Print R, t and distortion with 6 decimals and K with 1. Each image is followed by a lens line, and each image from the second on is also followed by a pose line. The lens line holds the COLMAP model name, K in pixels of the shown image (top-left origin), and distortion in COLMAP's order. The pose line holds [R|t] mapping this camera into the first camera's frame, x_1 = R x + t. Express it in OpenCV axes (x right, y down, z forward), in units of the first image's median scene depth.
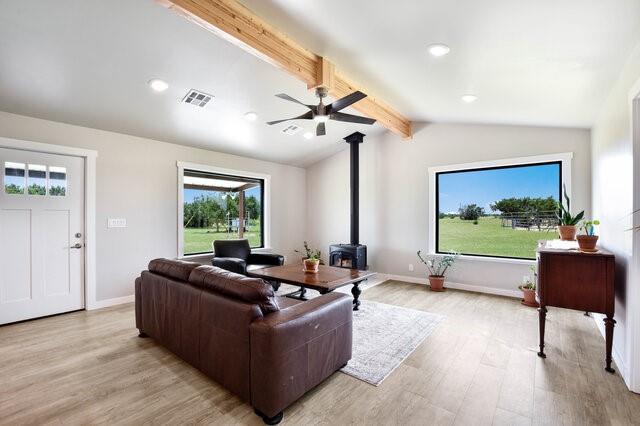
lens RADIAL K [[283.4, 0, 320.0], [0, 283.4, 213.0], [0, 0, 1]] dist [-0.027573, -0.000029]
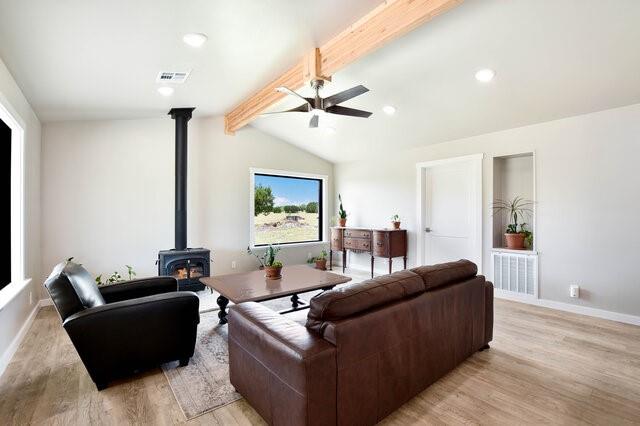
lens RADIAL K [[283.4, 0, 320.0], [0, 283.4, 213.0], [0, 0, 1]] dist [-0.027573, -0.000029]
pose [[0.219482, 0.004538, 0.975606, -1.286371], [-0.008198, 0.999962, -0.002807, 0.023512], [-0.975582, -0.007382, 0.219511, 1.075624]]
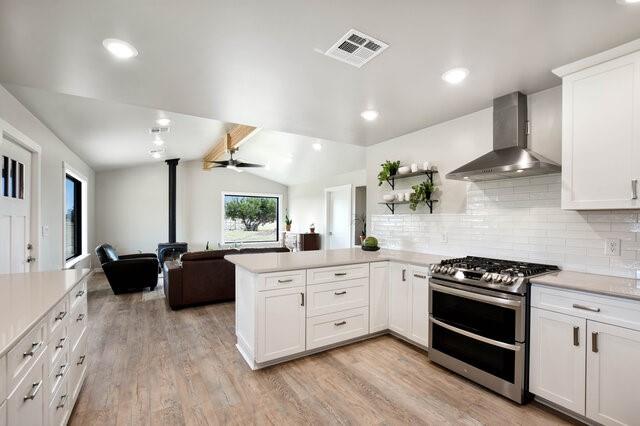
lens RADIAL K [[276.1, 0, 308.5], [0, 276.1, 222.2], [0, 0, 1]] dist [-0.000335, -0.000073]
pose [[0.358640, -0.003999, 0.933467, -1.979609], [-0.013780, 0.999859, 0.009578, -0.015619], [-0.933374, -0.016298, 0.358535, -0.100705]]
